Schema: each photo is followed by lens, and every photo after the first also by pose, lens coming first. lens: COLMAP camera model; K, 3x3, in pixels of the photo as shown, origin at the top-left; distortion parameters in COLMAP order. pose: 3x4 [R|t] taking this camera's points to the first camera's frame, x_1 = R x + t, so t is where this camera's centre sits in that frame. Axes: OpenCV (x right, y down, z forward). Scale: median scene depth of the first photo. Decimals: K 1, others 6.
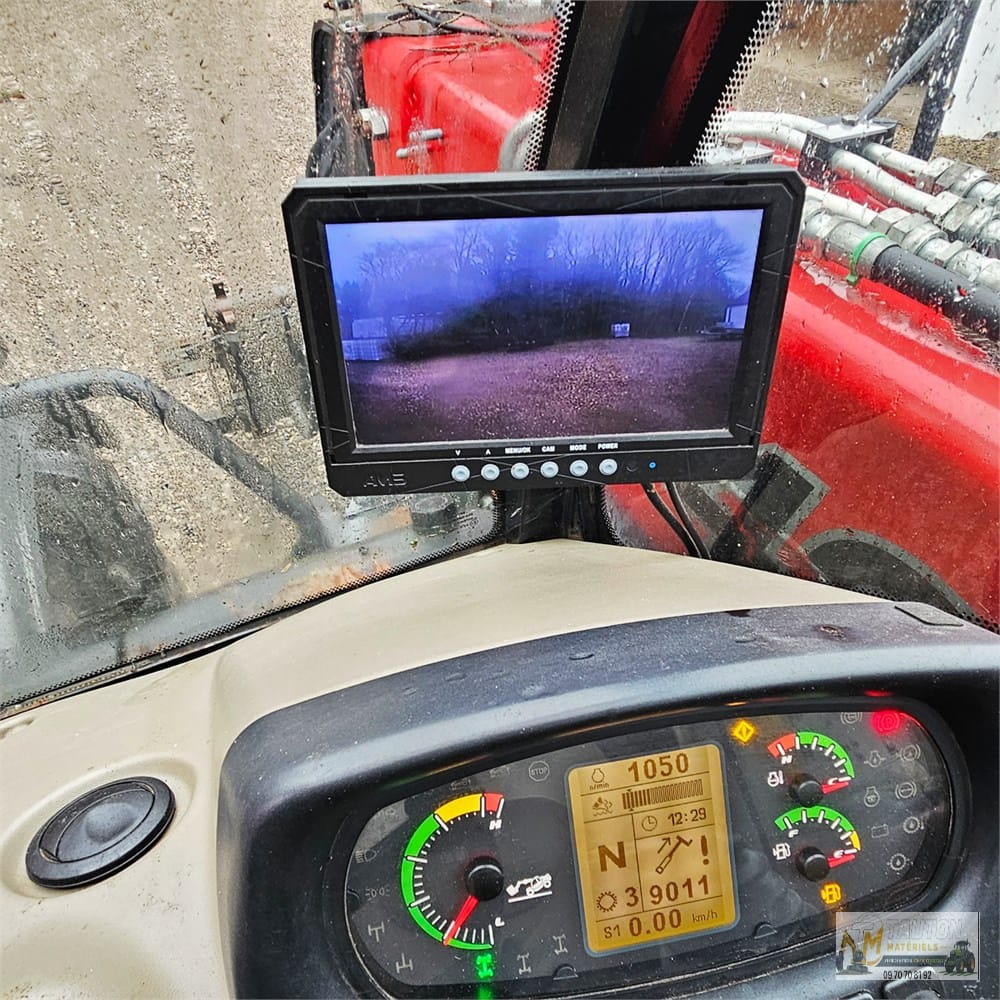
lens RADIAL K [[715.7, 0, 495.1], [0, 715.7, 506.7], [0, 0, 1]] dist [0.006583, 0.002300]
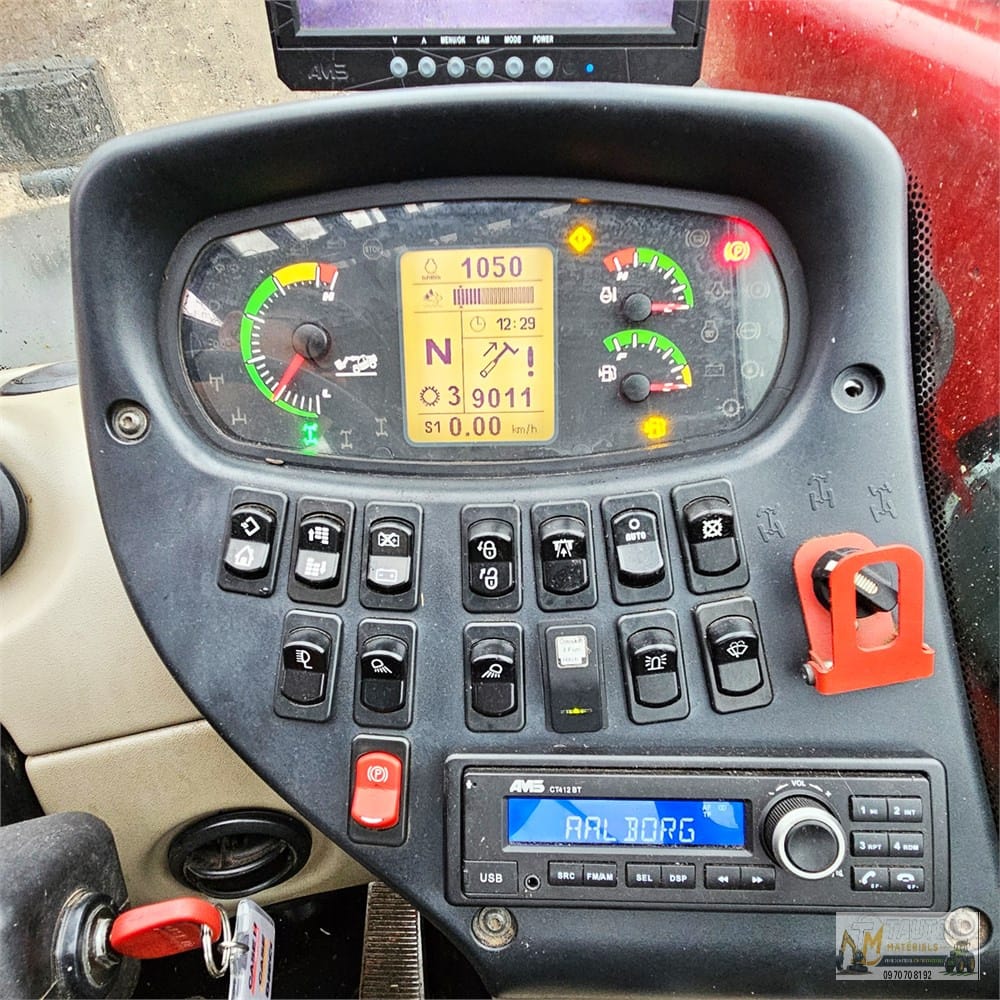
lens RADIAL K [[715.7, 0, 499.4], [0, 715.7, 506.3], [0, 0, 1]] dist [0.006583, 0.002300]
pose [[0.977785, 0.133508, -0.161593, 0.439559], [-0.119147, 0.988267, 0.095563, 0.588103], [0.172456, -0.074187, 0.982220, -0.025601]]
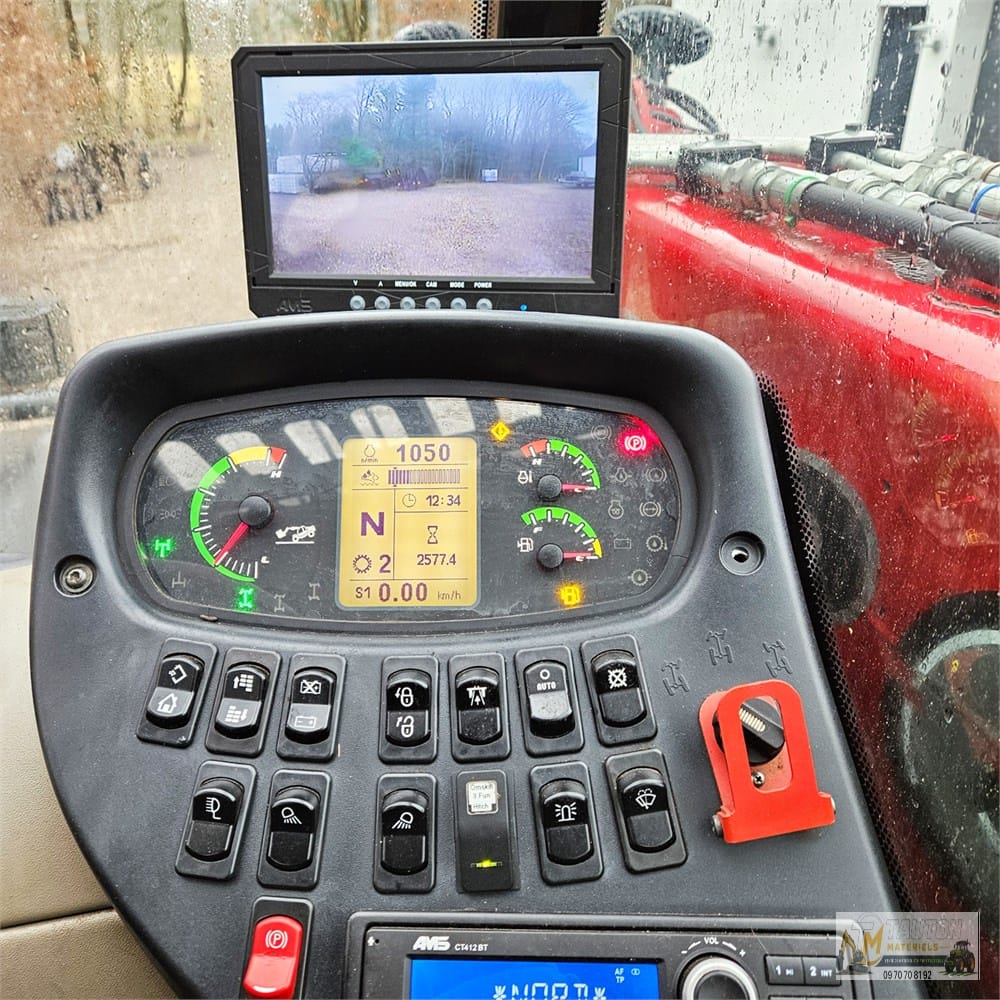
lens RADIAL K [[892.6, 0, 490.5], [0, 892.6, 506.5], [0, 0, 1]] dist [0.081958, -0.088796]
pose [[0.977834, 0.090799, -0.188668, 0.601954], [-0.136912, 0.959025, -0.248045, 0.773394], [0.158415, 0.268378, 0.950199, -0.327250]]
